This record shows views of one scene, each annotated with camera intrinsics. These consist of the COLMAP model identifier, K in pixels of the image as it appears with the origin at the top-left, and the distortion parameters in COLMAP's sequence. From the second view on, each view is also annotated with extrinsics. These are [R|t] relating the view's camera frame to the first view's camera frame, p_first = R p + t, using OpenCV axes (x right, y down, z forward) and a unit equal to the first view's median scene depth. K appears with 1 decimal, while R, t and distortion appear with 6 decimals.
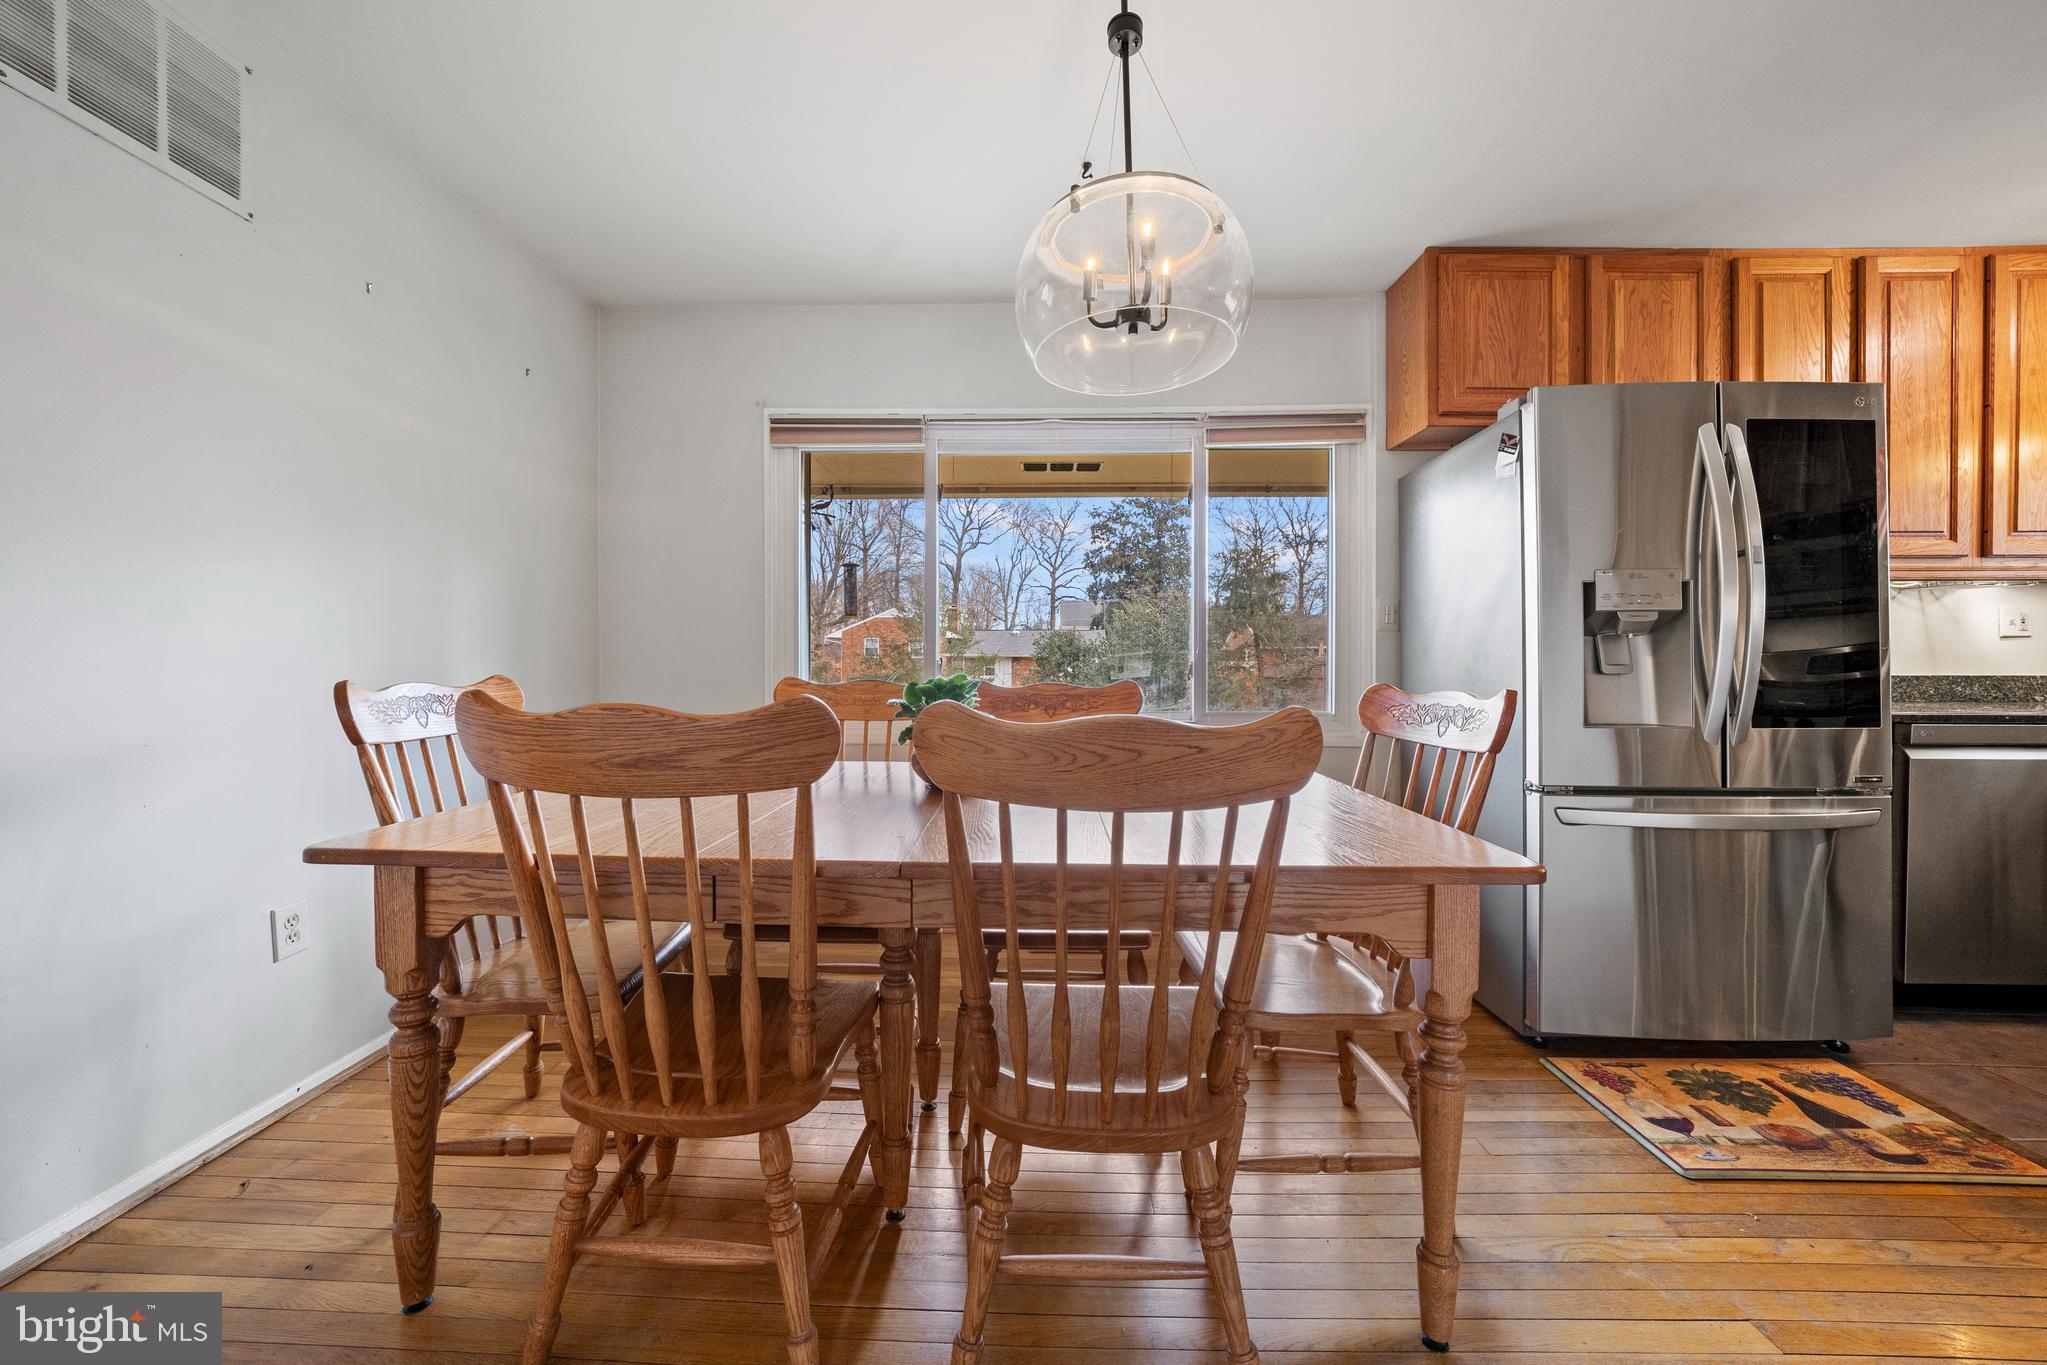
lens RADIAL K [[730.1, 0, 1033.9], [0, 730.1, 665.5], [0, 0, 1]] dist [-0.008532, 0.001212]
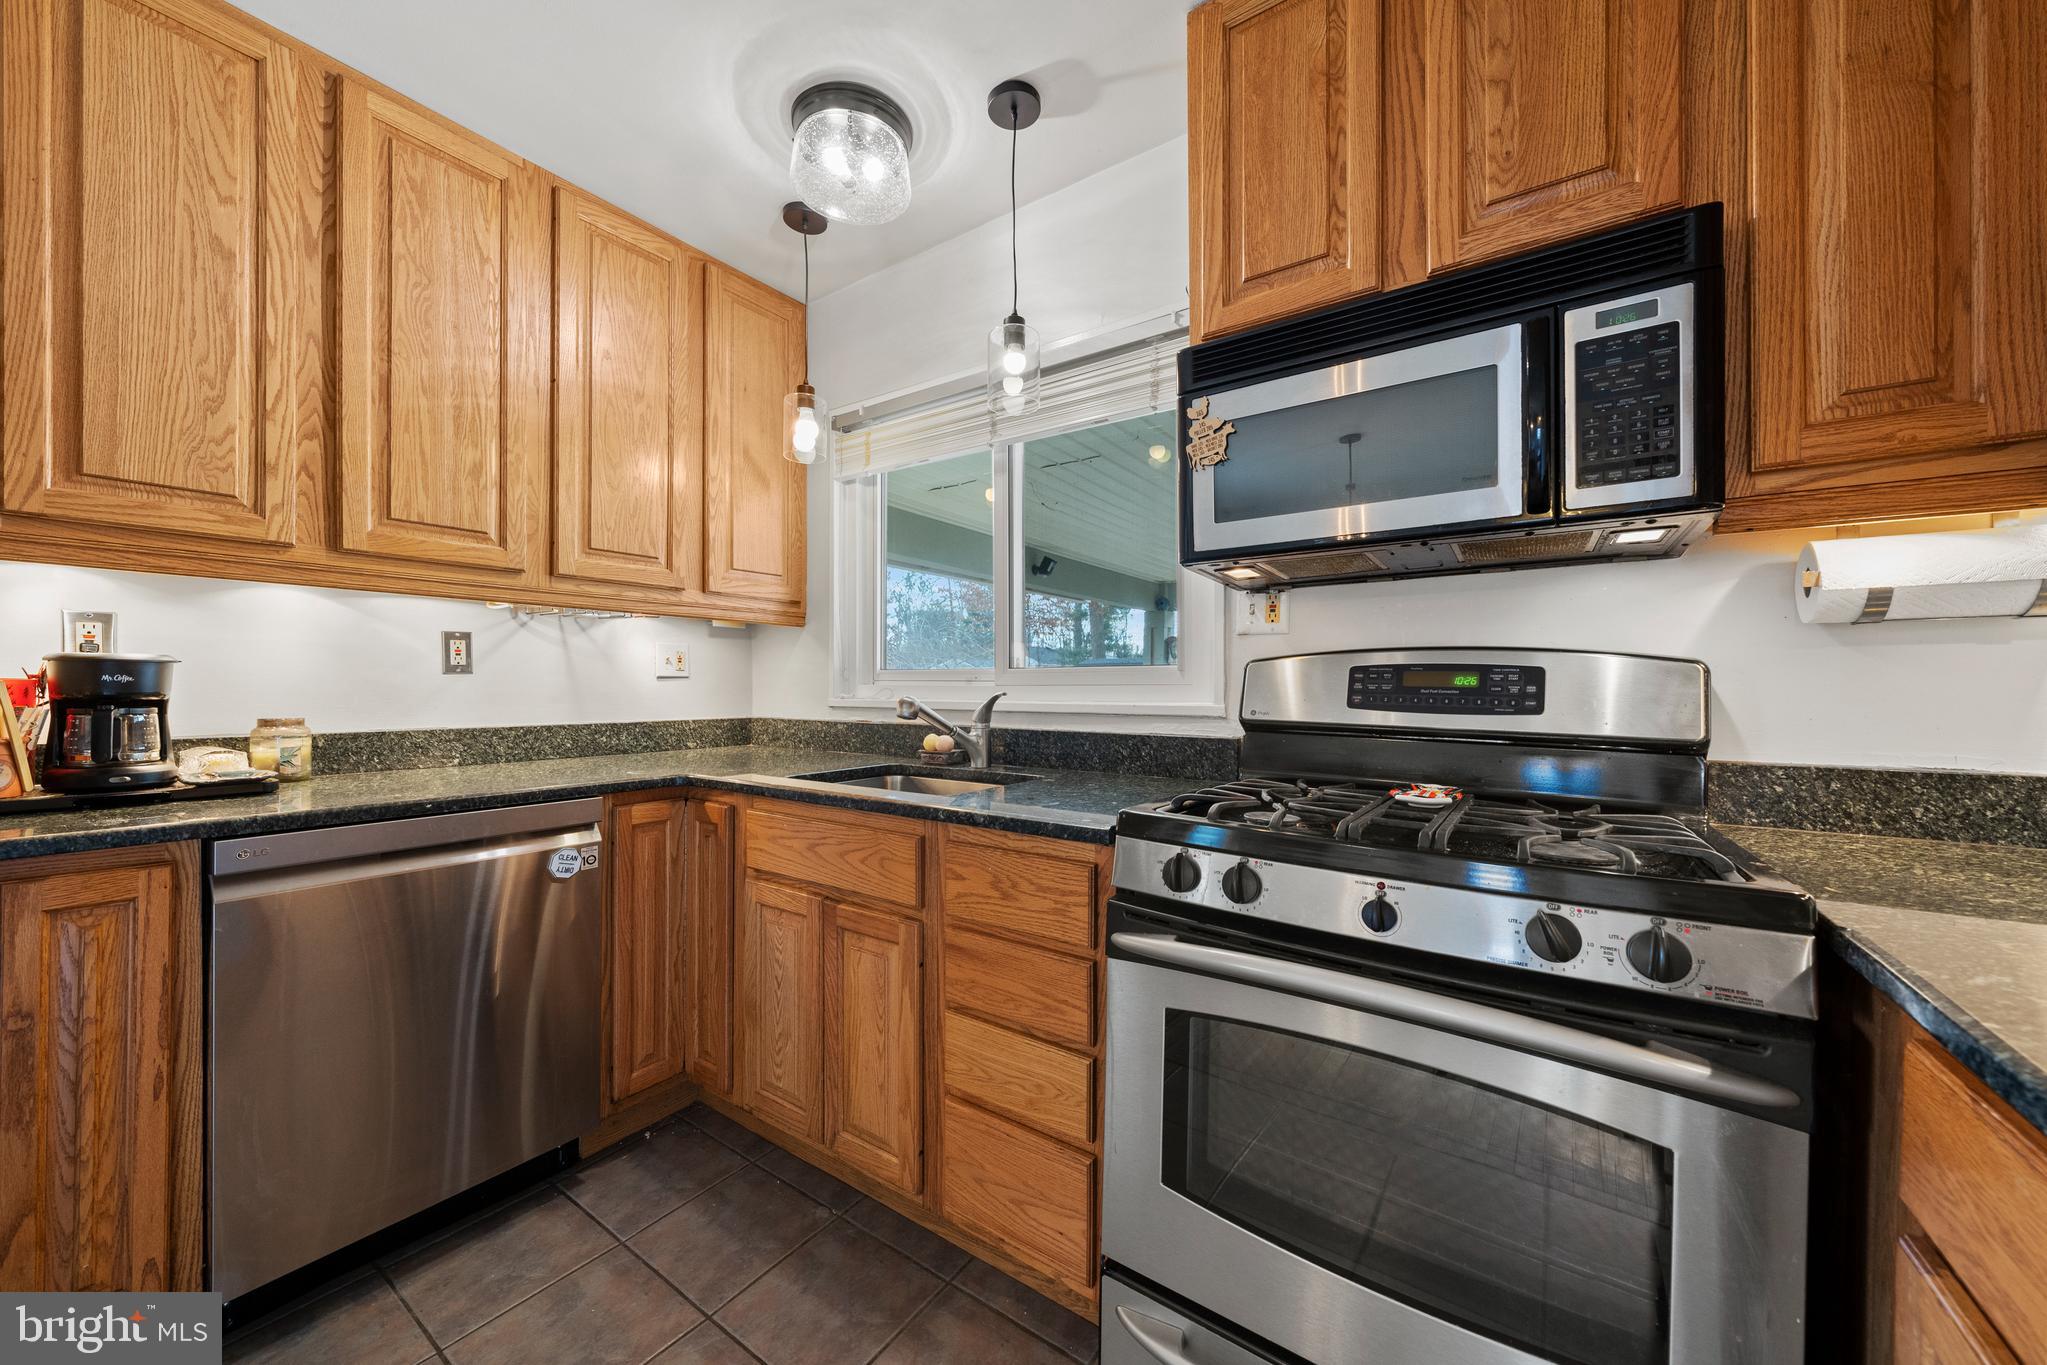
lens RADIAL K [[730.1, 0, 1035.3], [0, 730.1, 689.7], [0, 0, 1]] dist [-0.008532, 0.001212]
pose [[0.539295, -0.005318, 0.842100, 0.942678], [0.003698, 0.999985, 0.003947, -0.030072], [-0.842108, 0.000985, 0.539307, 0.150419]]
